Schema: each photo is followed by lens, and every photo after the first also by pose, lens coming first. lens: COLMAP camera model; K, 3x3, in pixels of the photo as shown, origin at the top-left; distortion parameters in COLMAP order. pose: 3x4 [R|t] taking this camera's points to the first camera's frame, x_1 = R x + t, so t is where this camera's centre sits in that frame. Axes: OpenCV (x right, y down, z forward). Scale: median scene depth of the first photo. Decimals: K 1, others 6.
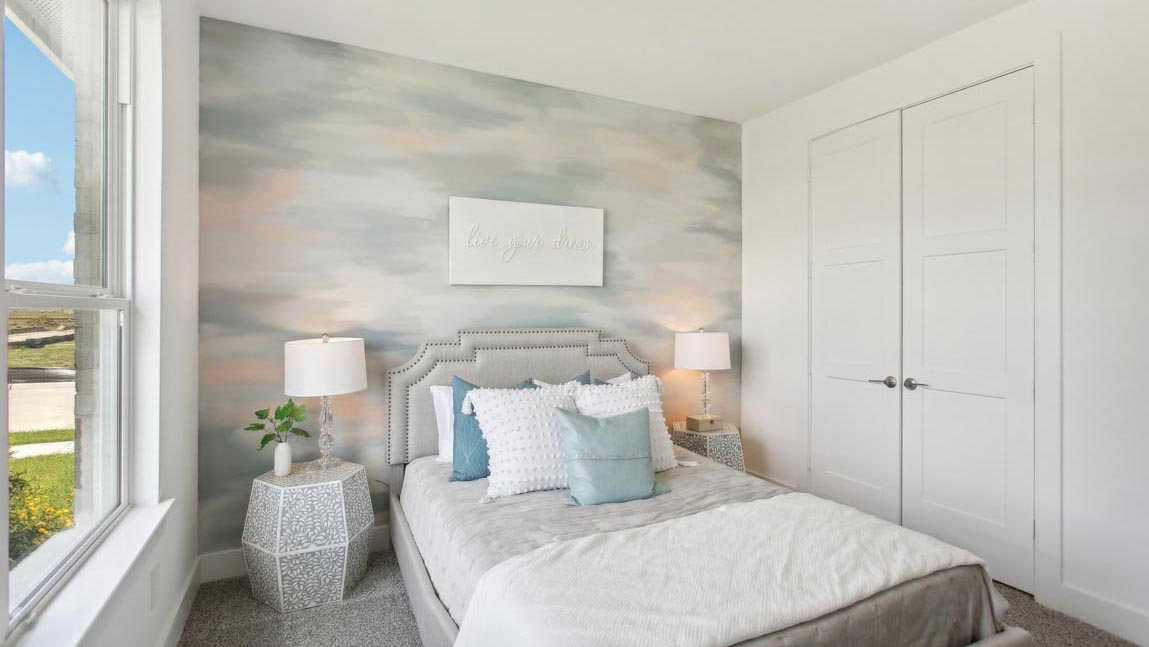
lens RADIAL K [[531.6, 0, 567.2], [0, 531.6, 318.6], [0, 0, 1]] dist [-0.017208, 0.003043]
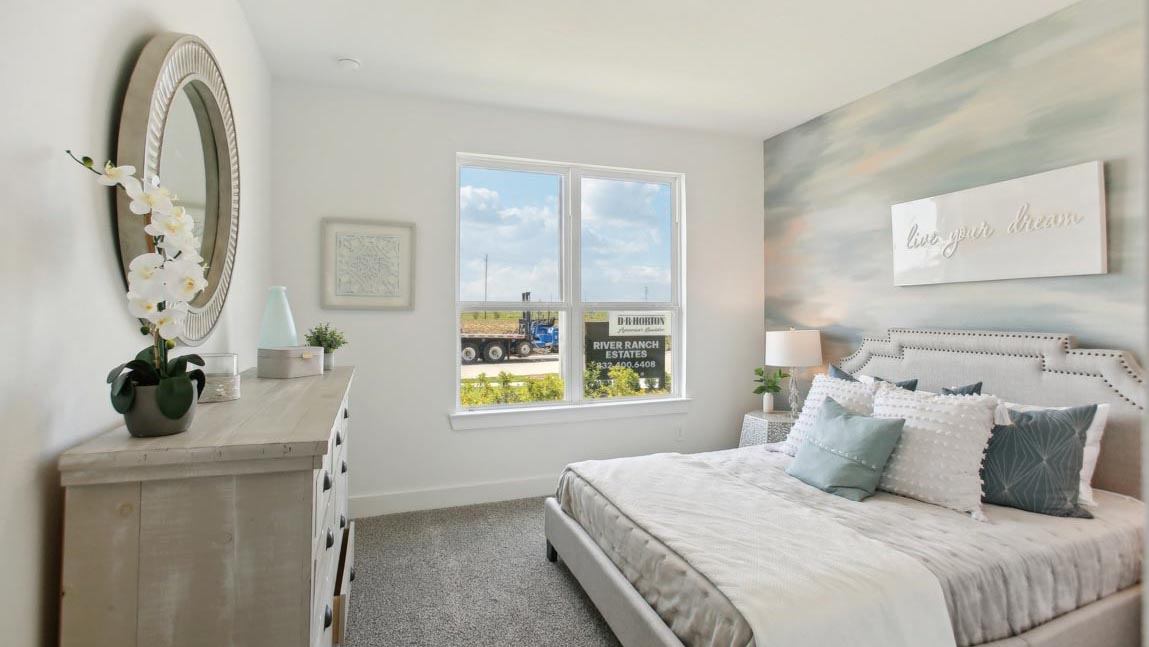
lens RADIAL K [[531.6, 0, 567.8], [0, 531.6, 318.3], [0, 0, 1]] dist [-0.017208, 0.003043]
pose [[-0.107651, 0.010925, -0.994129, 0.923810], [-0.013335, 0.999834, 0.012432, -0.003756], [0.994099, 0.014595, -0.107488, 0.459458]]
